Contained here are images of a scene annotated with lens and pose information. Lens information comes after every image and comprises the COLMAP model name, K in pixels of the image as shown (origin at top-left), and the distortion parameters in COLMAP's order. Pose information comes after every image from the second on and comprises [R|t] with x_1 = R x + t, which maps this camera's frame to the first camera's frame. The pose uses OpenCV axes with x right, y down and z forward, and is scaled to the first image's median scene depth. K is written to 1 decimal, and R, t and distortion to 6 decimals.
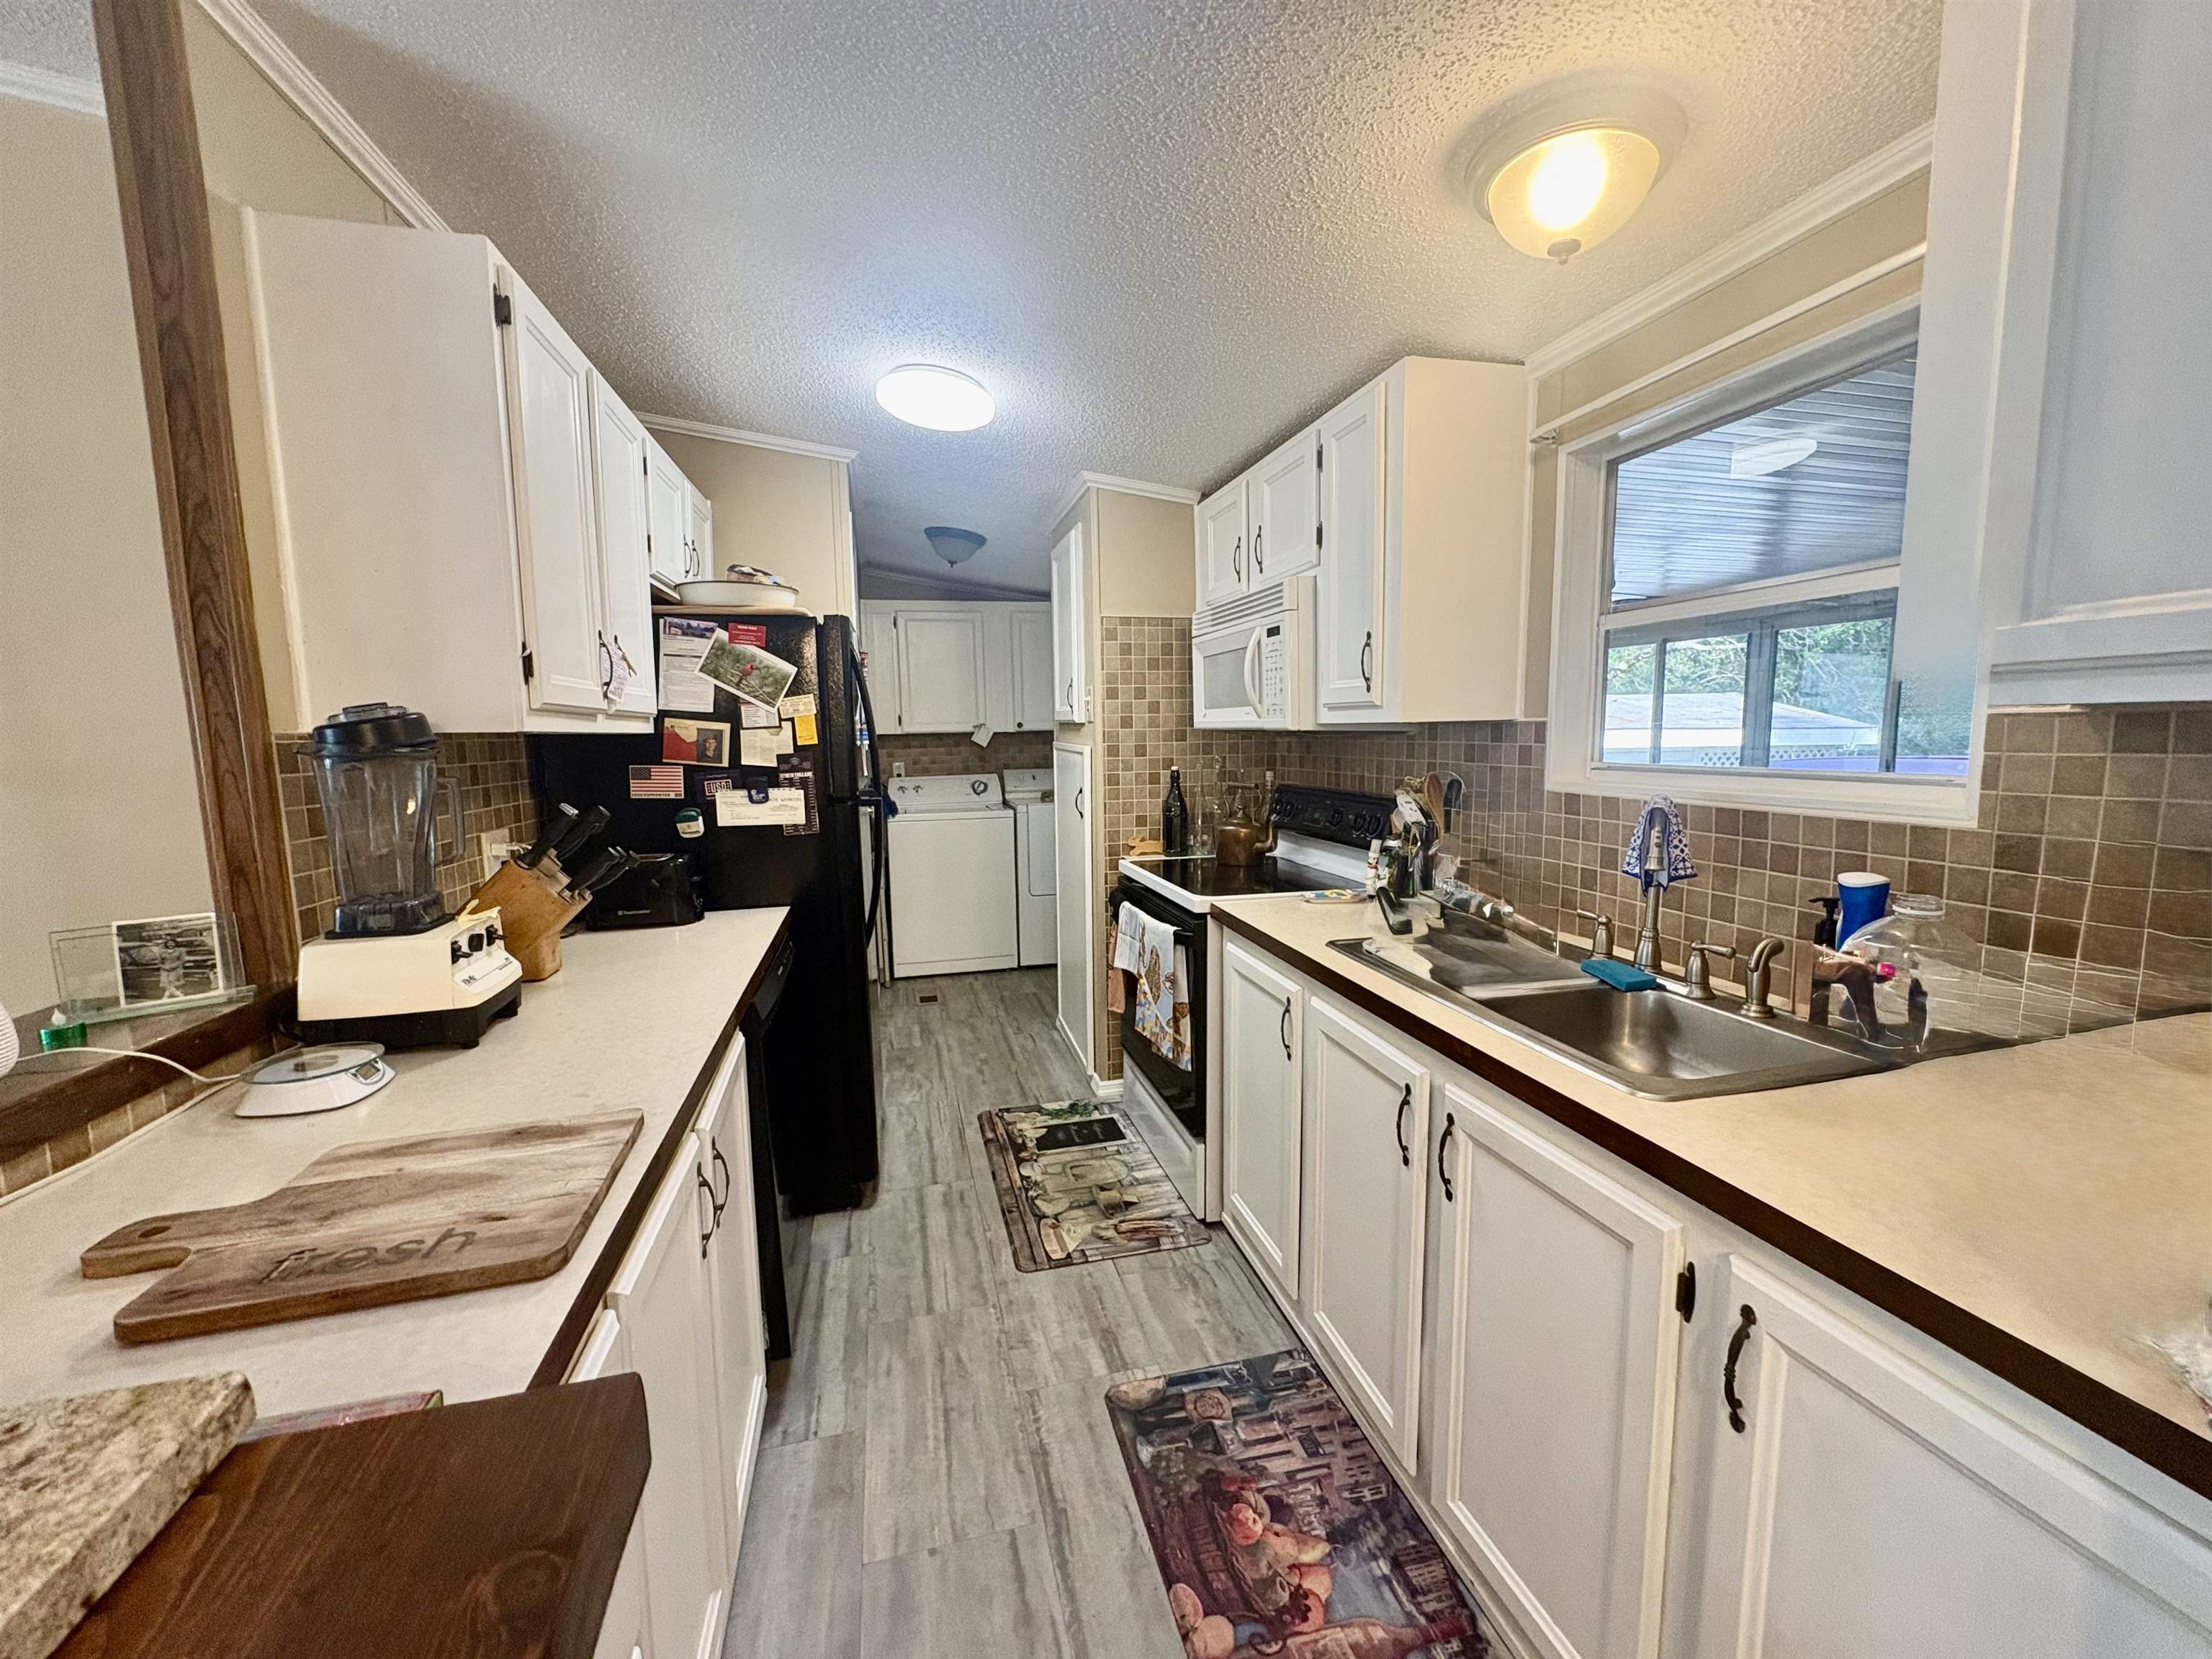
lens RADIAL K [[884.9, 0, 1116.4], [0, 884.9, 831.7], [0, 0, 1]] dist [0.002932, -0.000573]
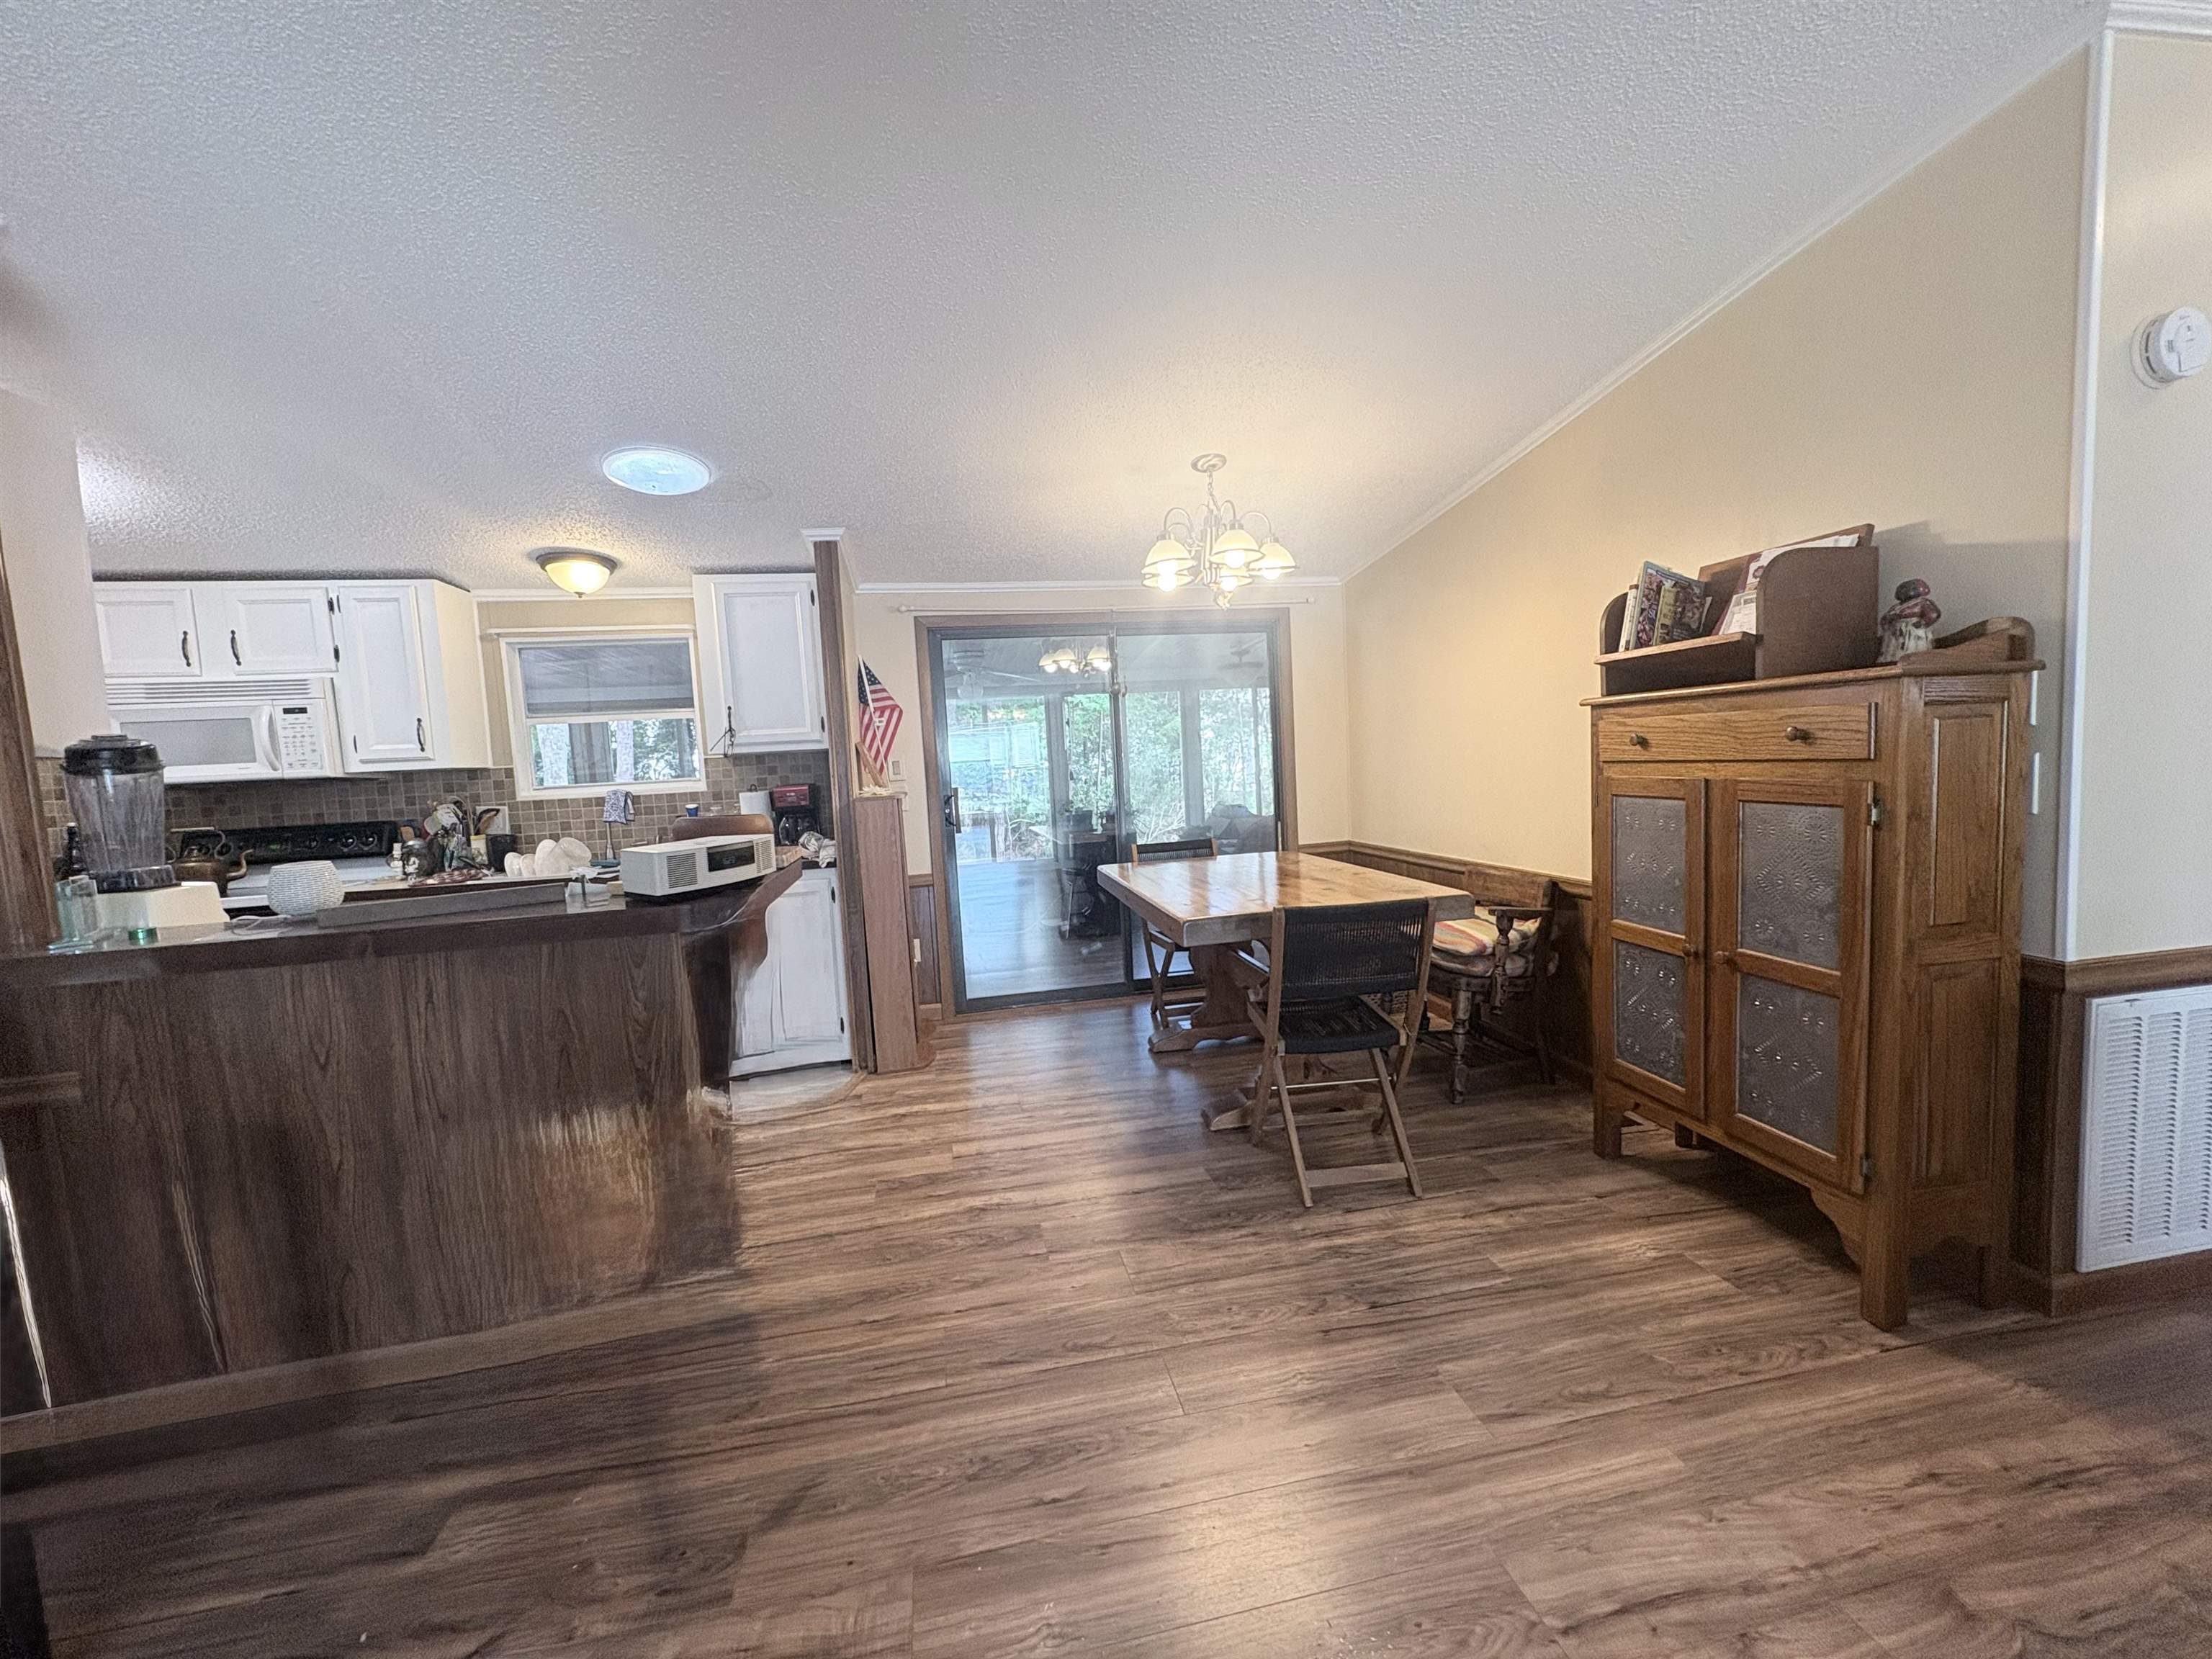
lens RADIAL K [[884.9, 0, 1101.4], [0, 884.9, 833.6], [0, 0, 1]] dist [0.002932, -0.000573]
pose [[0.071940, -0.068975, 0.995021, -1.462464], [0.165781, 0.984556, 0.056264, 0.136434], [-0.983535, 0.160908, 0.082264, -0.483820]]
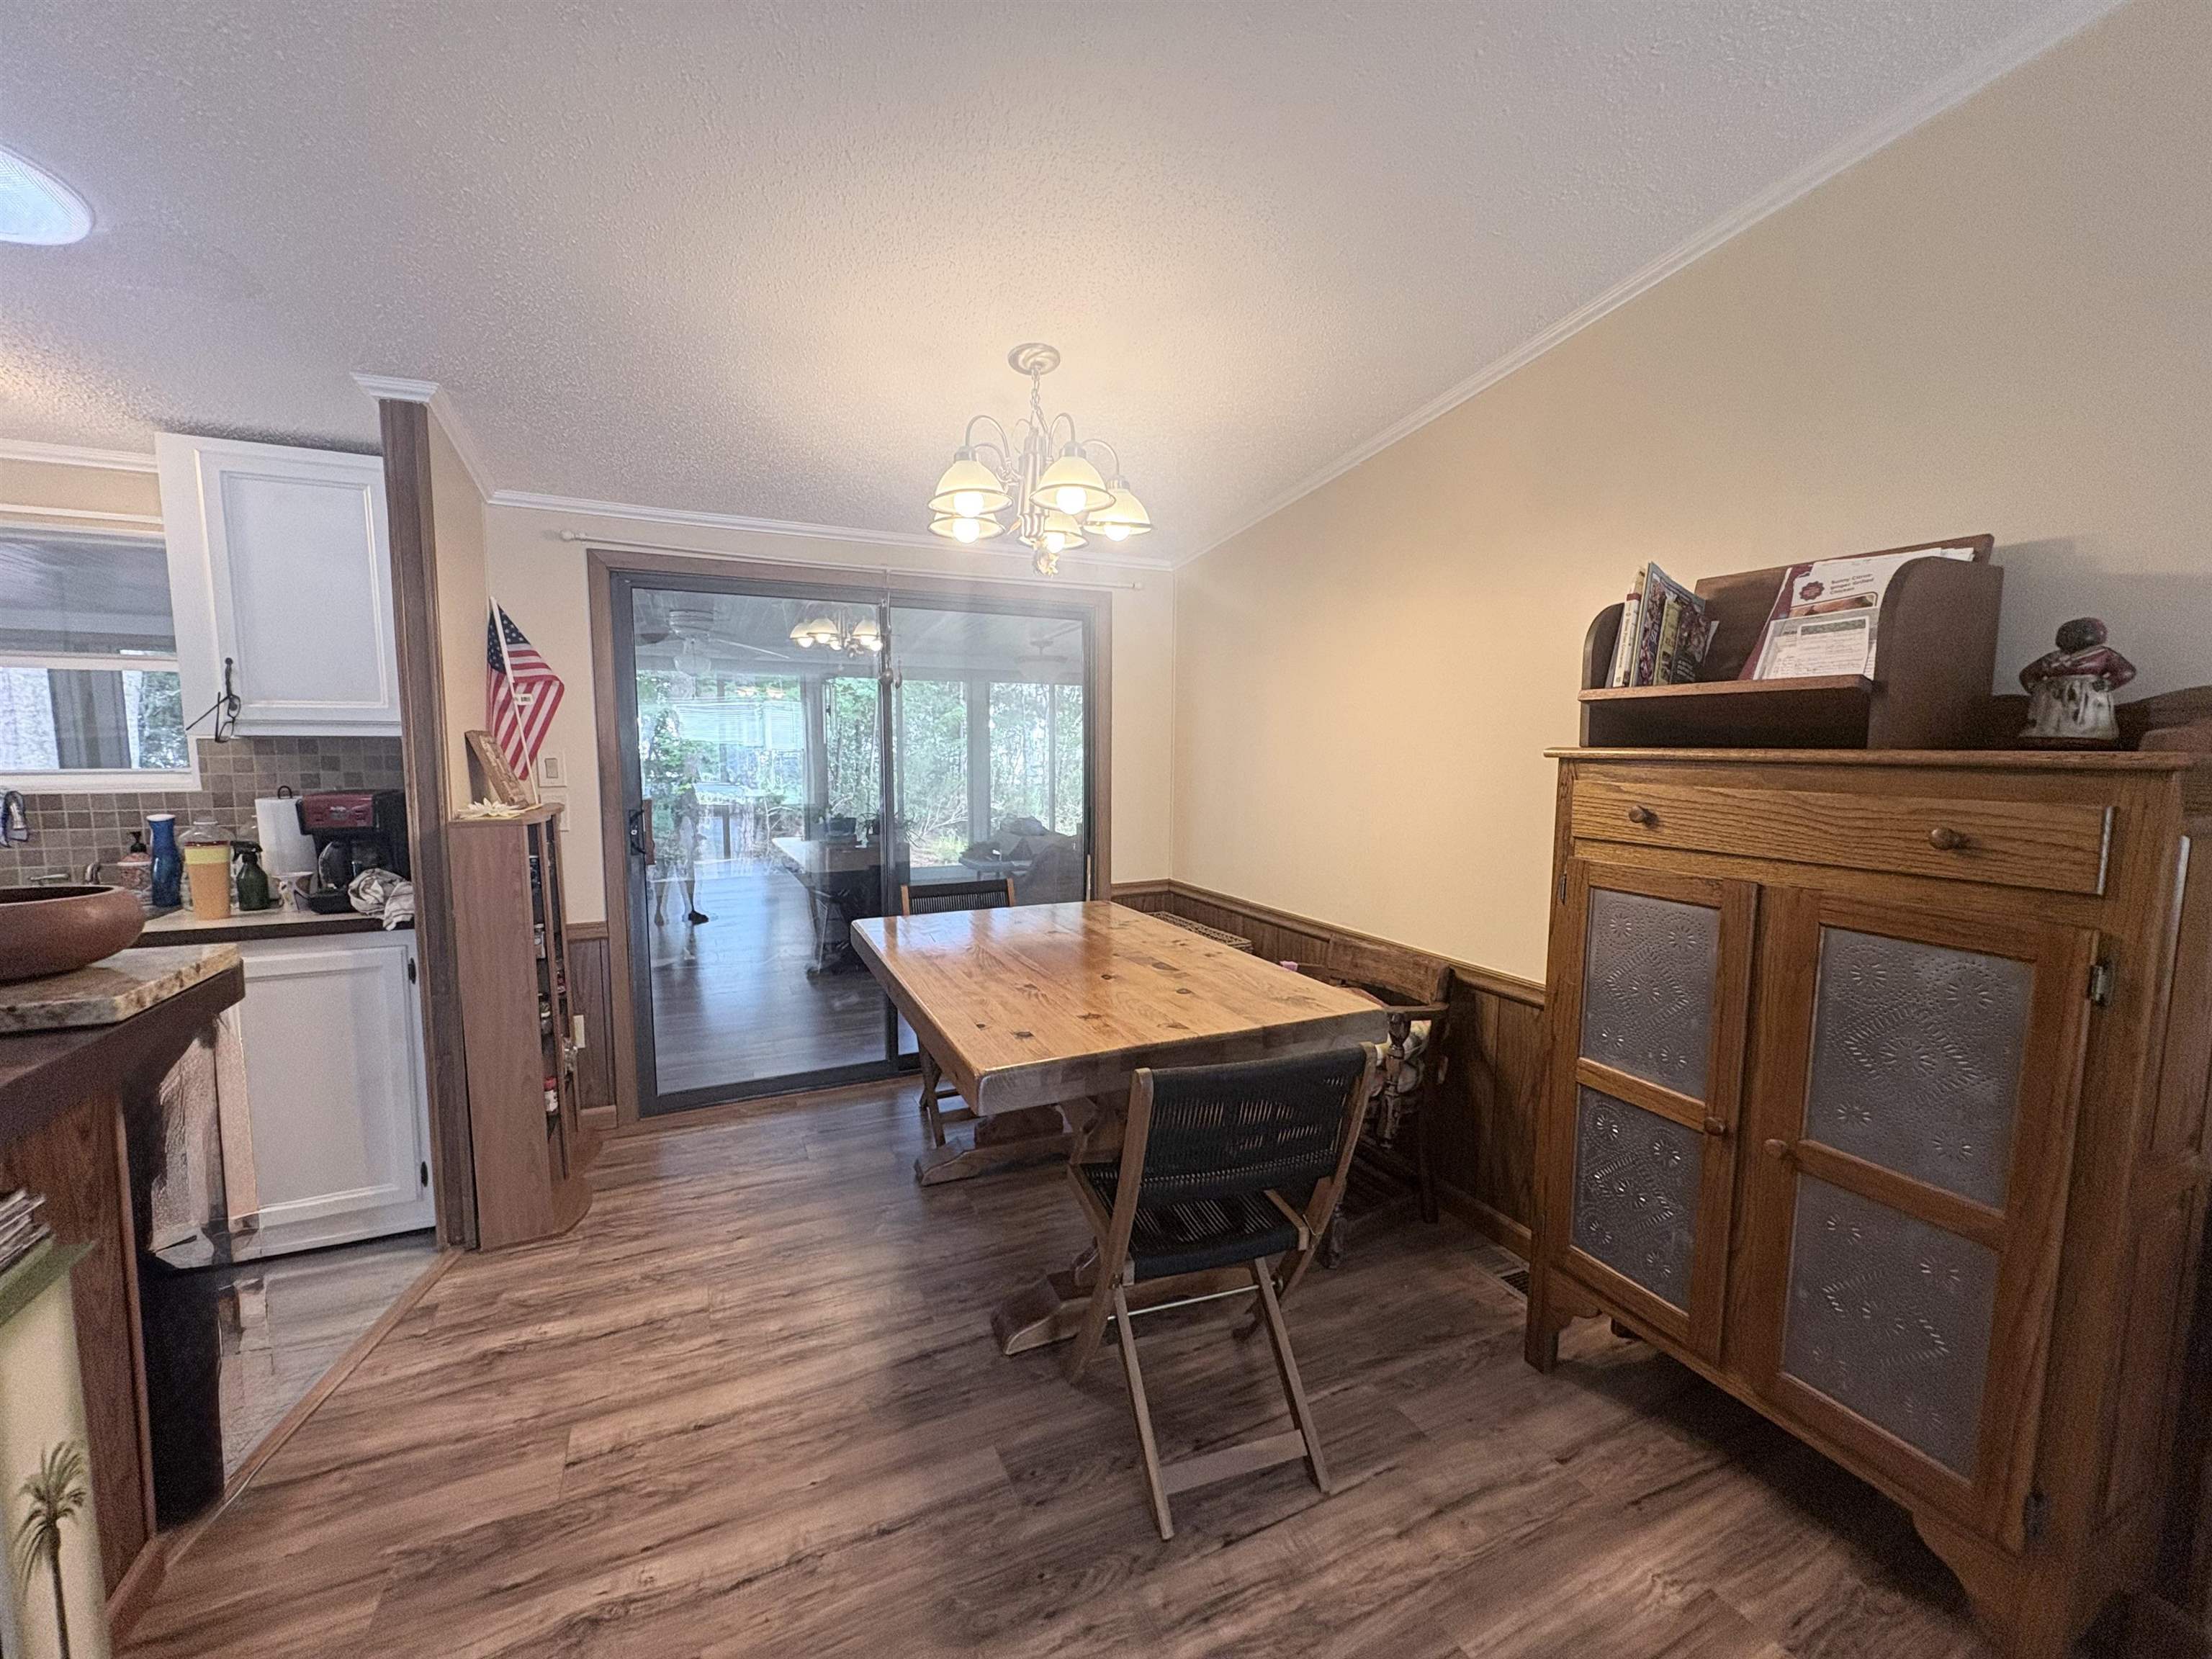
lens RADIAL K [[884.9, 0, 1107.2], [0, 884.9, 830.1], [0, 0, 1]] dist [0.002932, -0.000573]
pose [[-0.181416, -0.078879, 0.980238, -0.954969], [0.112076, 0.988625, 0.100296, 0.074147], [-0.976999, 0.128056, -0.170512, -0.479215]]
